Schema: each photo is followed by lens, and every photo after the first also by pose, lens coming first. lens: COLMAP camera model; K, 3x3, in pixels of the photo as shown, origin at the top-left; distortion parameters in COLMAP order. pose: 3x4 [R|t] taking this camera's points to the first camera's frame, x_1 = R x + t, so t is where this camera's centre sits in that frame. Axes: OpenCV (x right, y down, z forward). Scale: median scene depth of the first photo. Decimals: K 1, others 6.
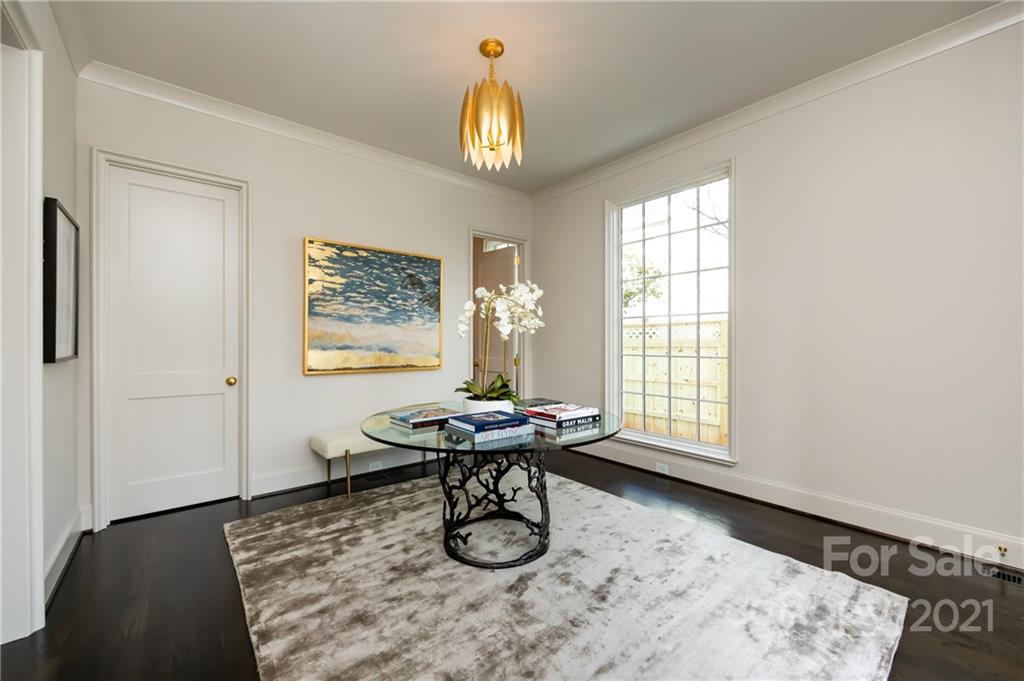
lens RADIAL K [[402.5, 0, 512.7], [0, 402.5, 341.4], [0, 0, 1]] dist [-0.004077, -0.000814]
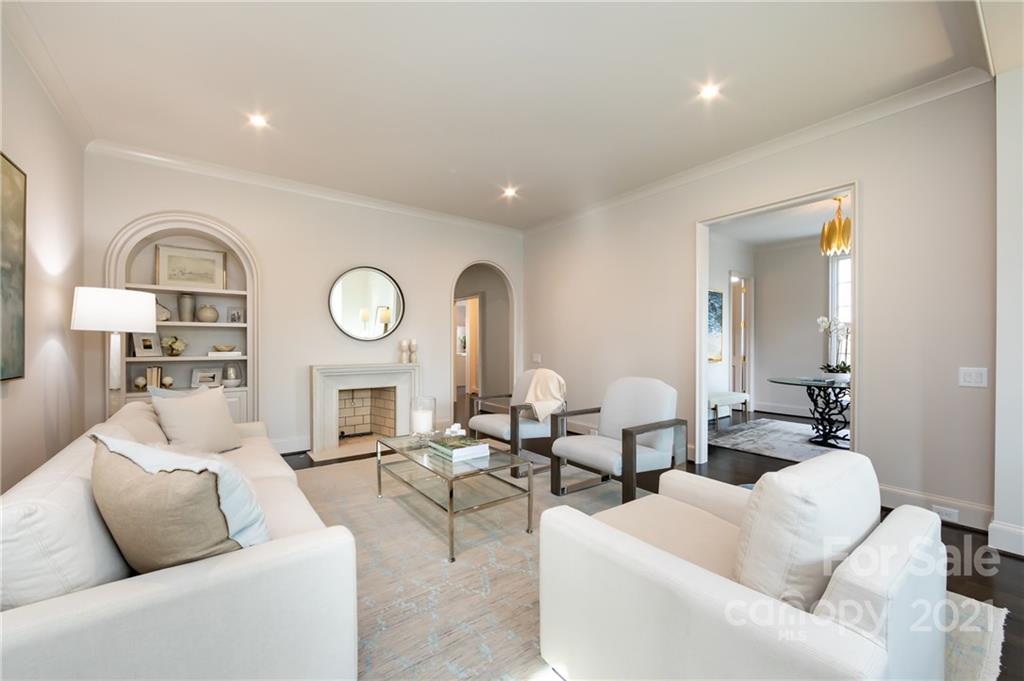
lens RADIAL K [[402.5, 0, 510.3], [0, 402.5, 343.7], [0, 0, 1]] dist [-0.004077, -0.000814]
pose [[0.998635, 0.007033, -0.051746, -0.950870], [-0.006791, 0.999965, 0.004844, -0.004420], [0.051779, -0.004486, 0.998649, -0.649007]]
